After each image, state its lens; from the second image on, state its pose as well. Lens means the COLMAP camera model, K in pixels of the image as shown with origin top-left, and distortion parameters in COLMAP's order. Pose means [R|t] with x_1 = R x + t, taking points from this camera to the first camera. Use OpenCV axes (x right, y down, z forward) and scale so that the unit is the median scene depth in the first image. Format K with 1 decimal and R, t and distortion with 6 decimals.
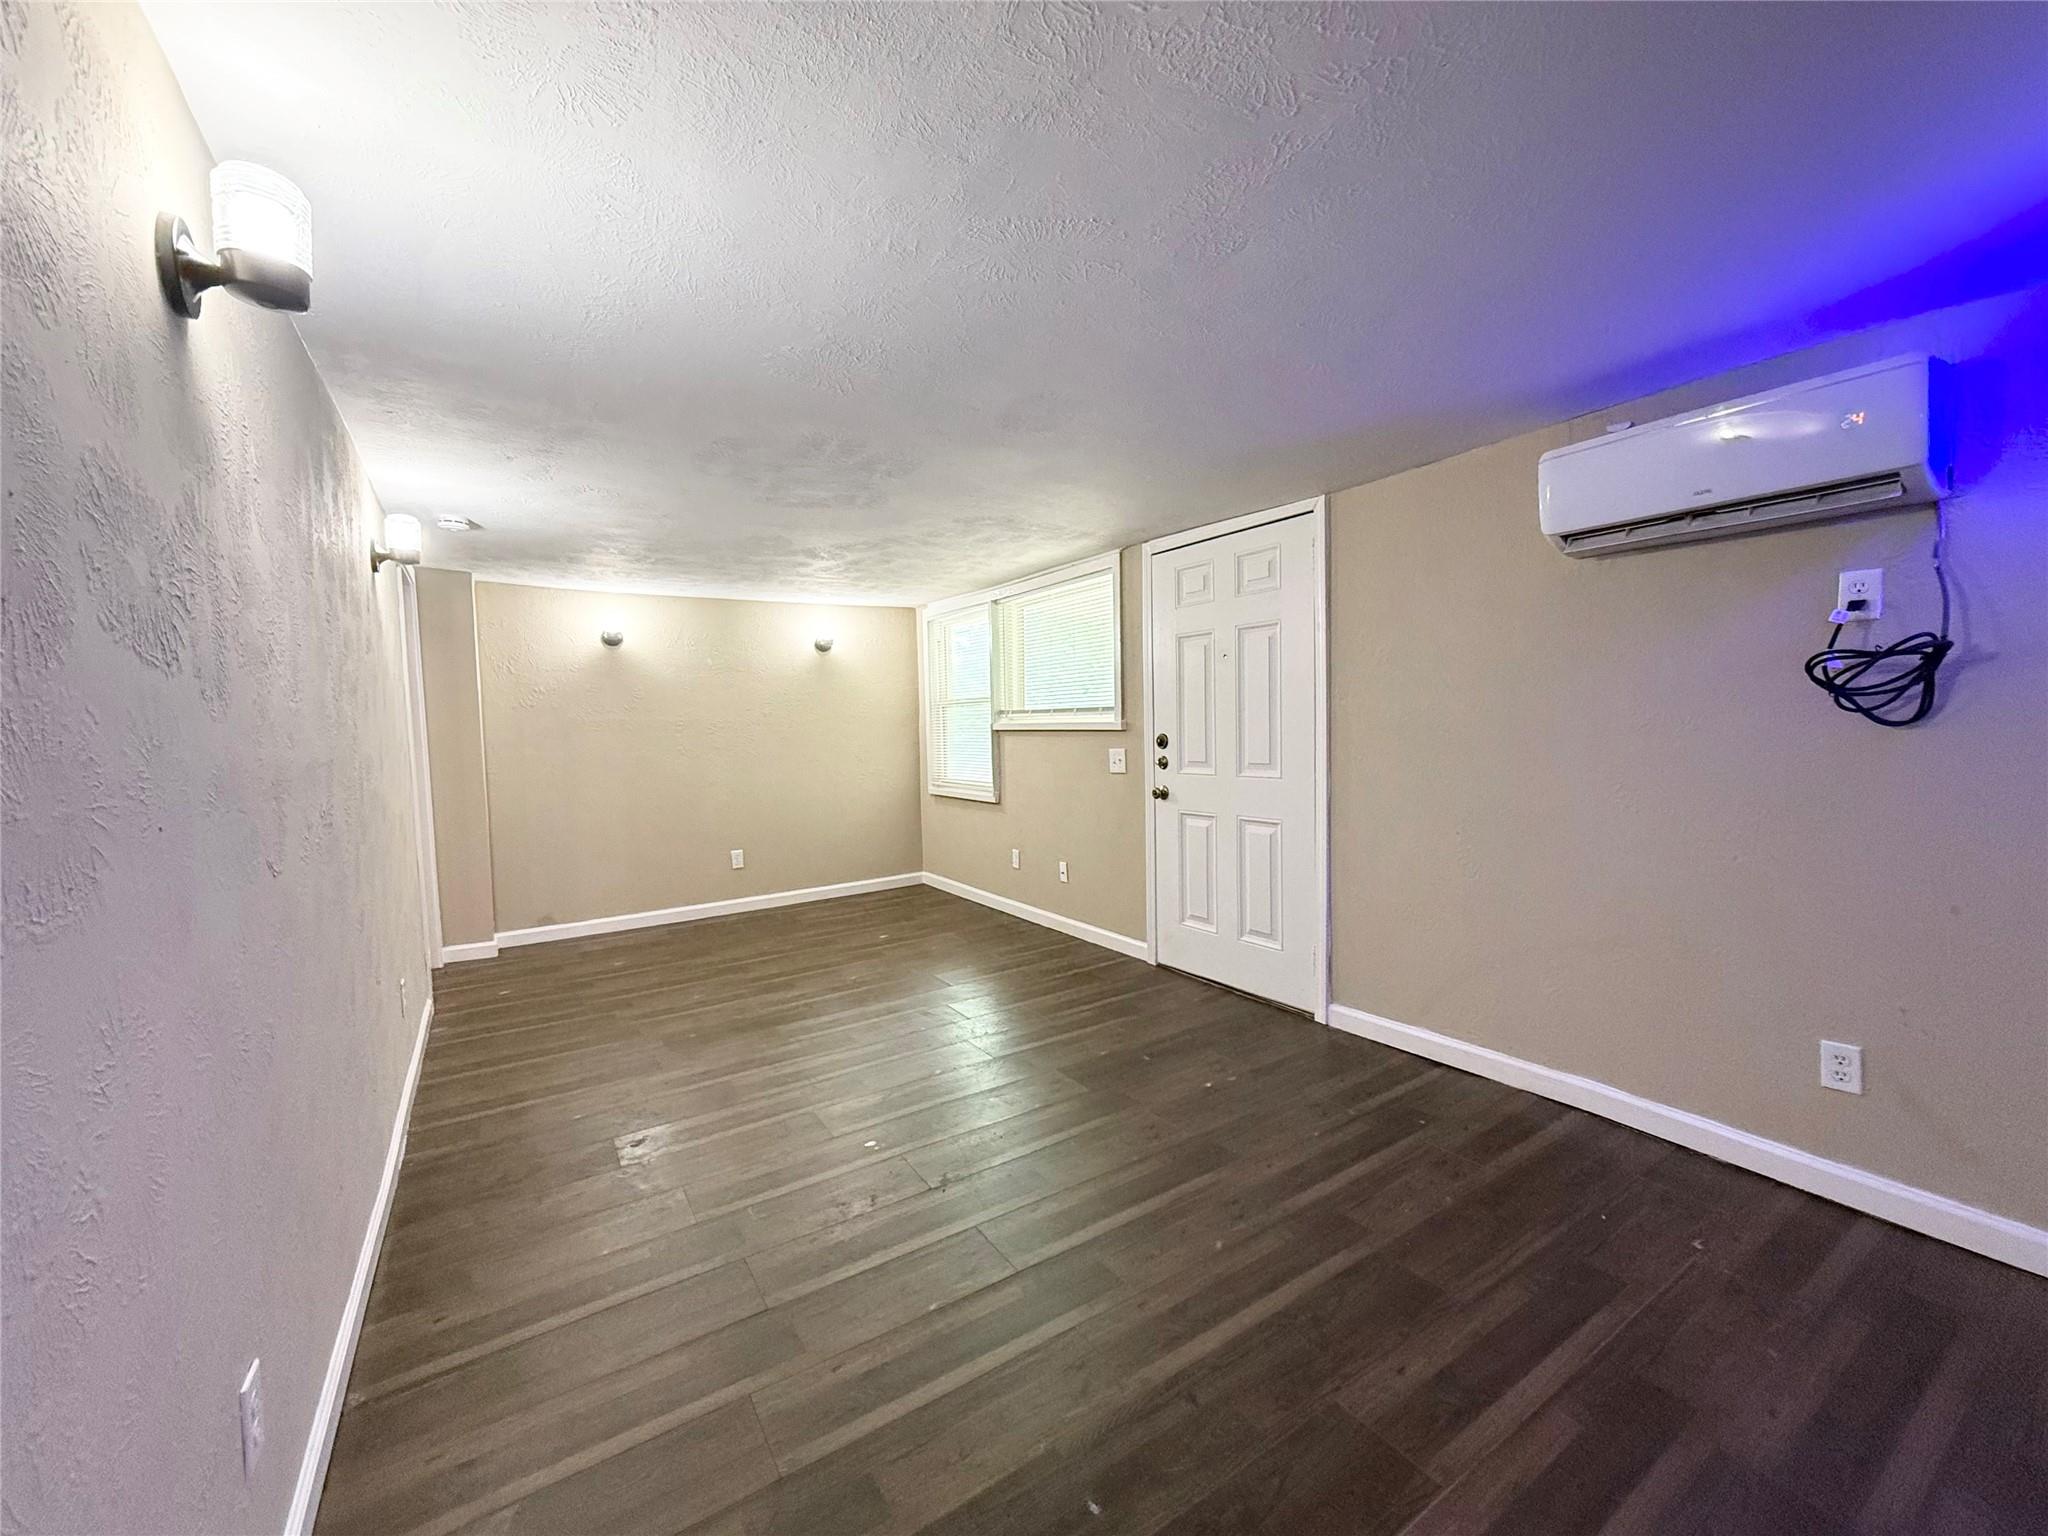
lens RADIAL K [[817.9, 0, 1034.7], [0, 817.9, 770.0], [0, 0, 1]] dist [0.000287, 0.000208]
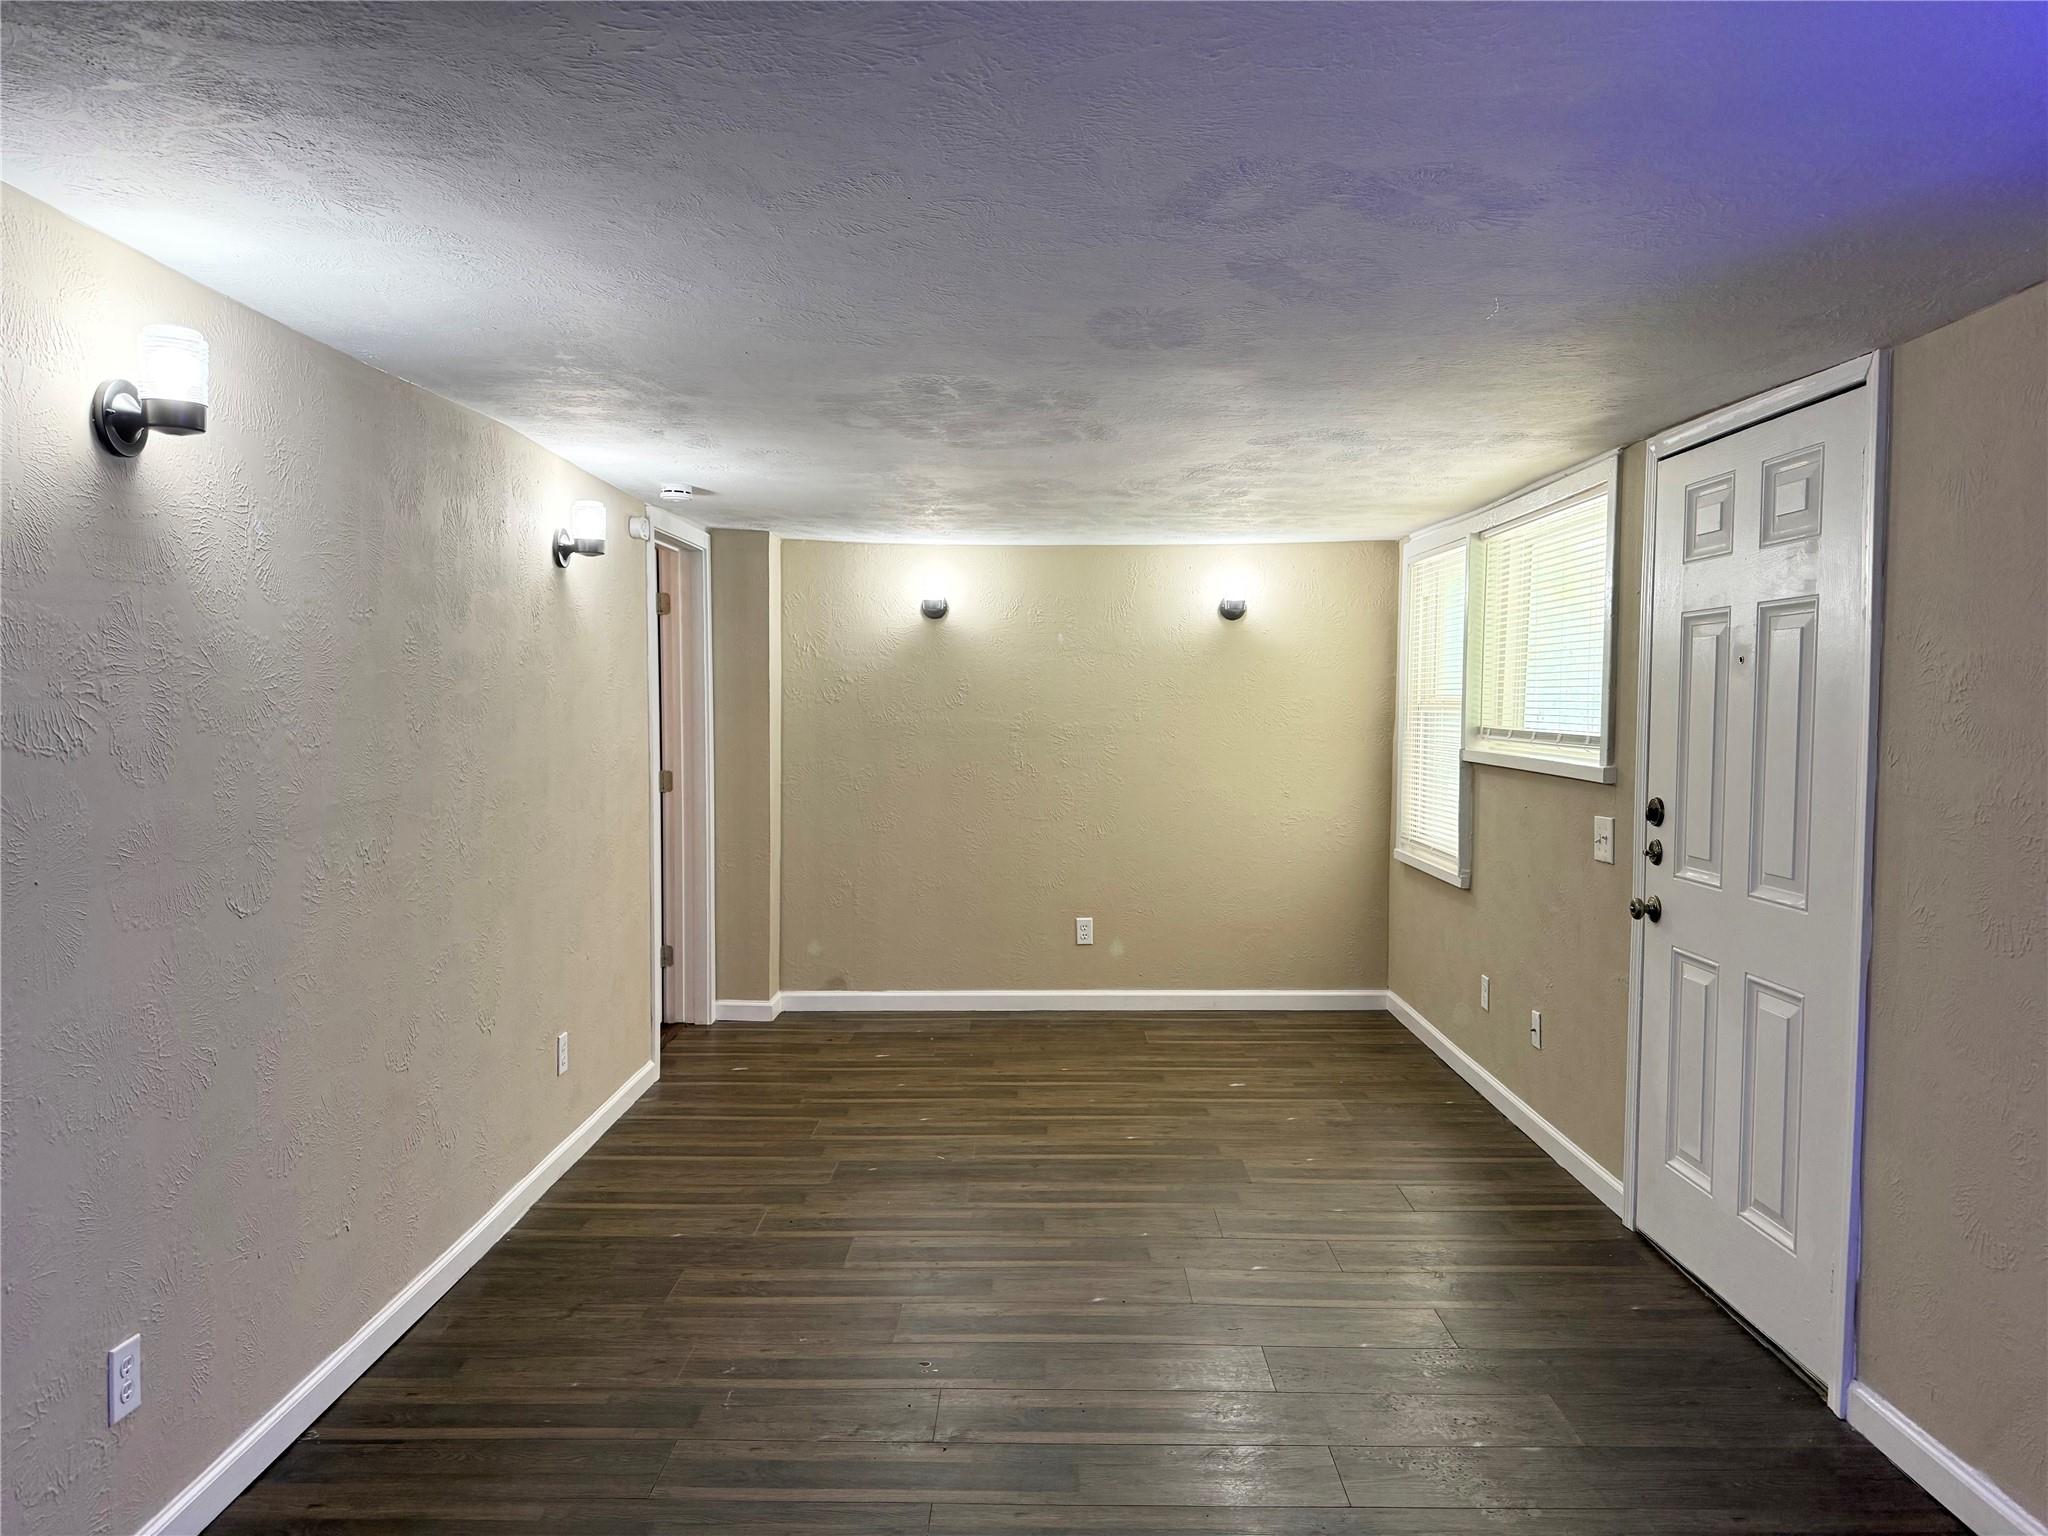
lens RADIAL K [[1432.7, 0, 1024.0], [0, 1432.7, 768.0], [0, 0, 1]] dist [0.092928, -0.126690]
pose [[0.828275, 0.055676, -0.557549, 0.330627], [-0.057648, 0.998238, 0.014043, -0.051715], [0.557349, 0.020510, 0.830025, -0.009163]]
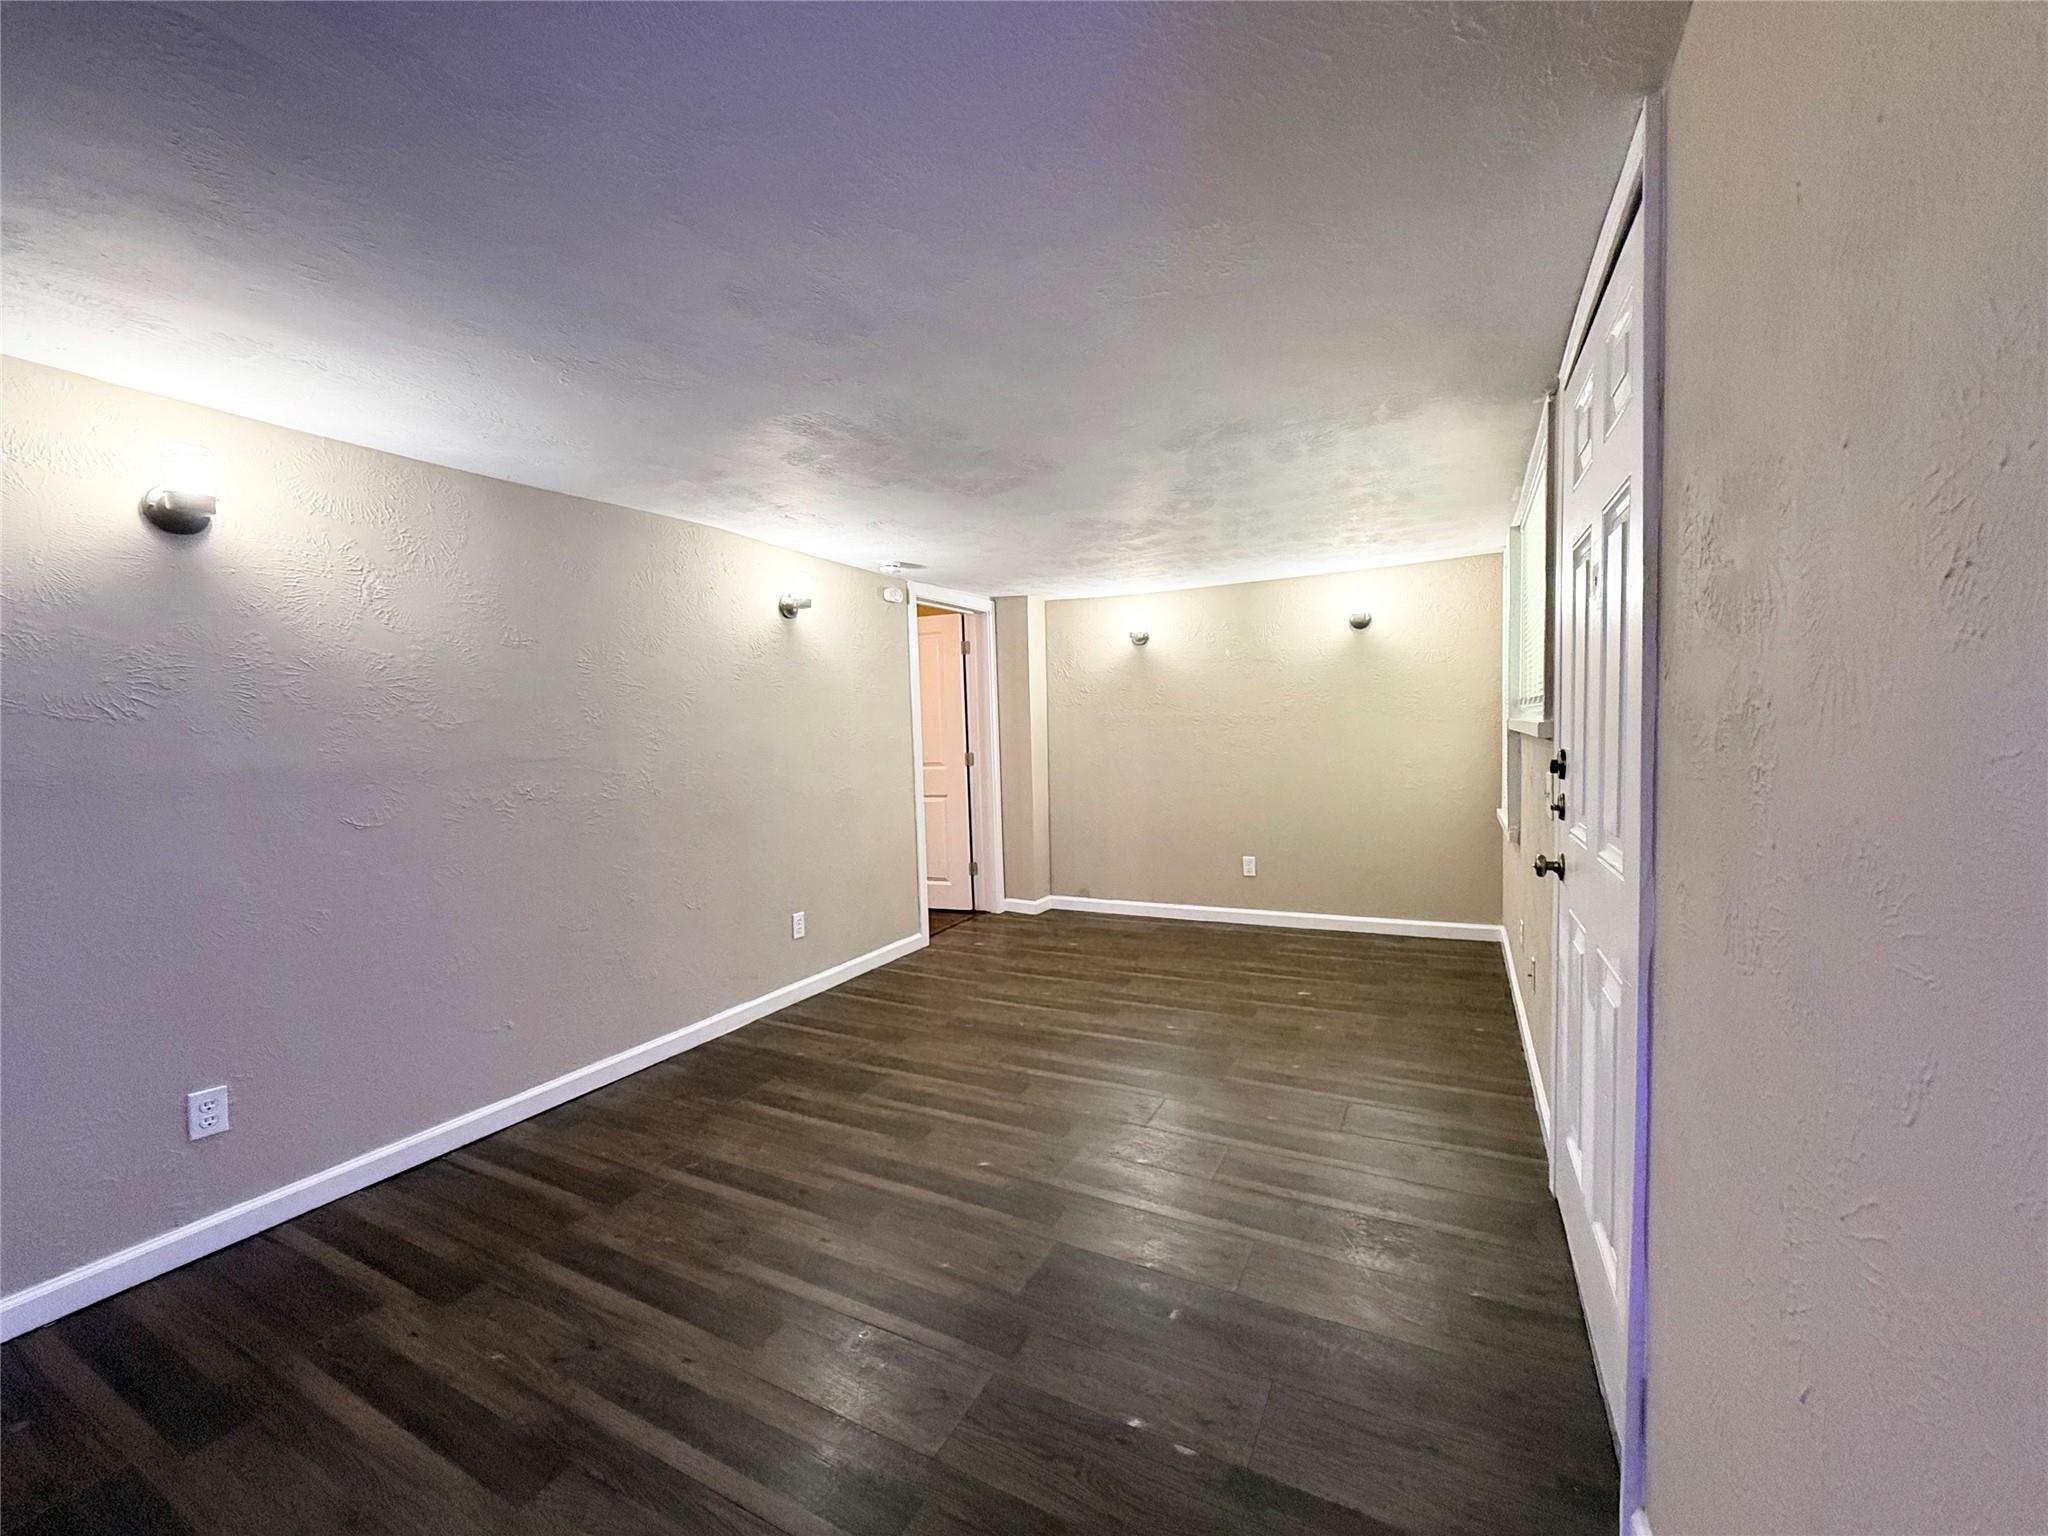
lens RADIAL K [[817.9, 0, 1034.7], [0, 817.9, 770.0], [0, 0, 1]] dist [0.000287, 0.000208]
pose [[0.490397, 0.055758, -0.869714, 0.421609], [-0.035689, 0.998399, 0.043884, -0.040587], [0.870768, 0.009519, 0.491602, 0.459682]]
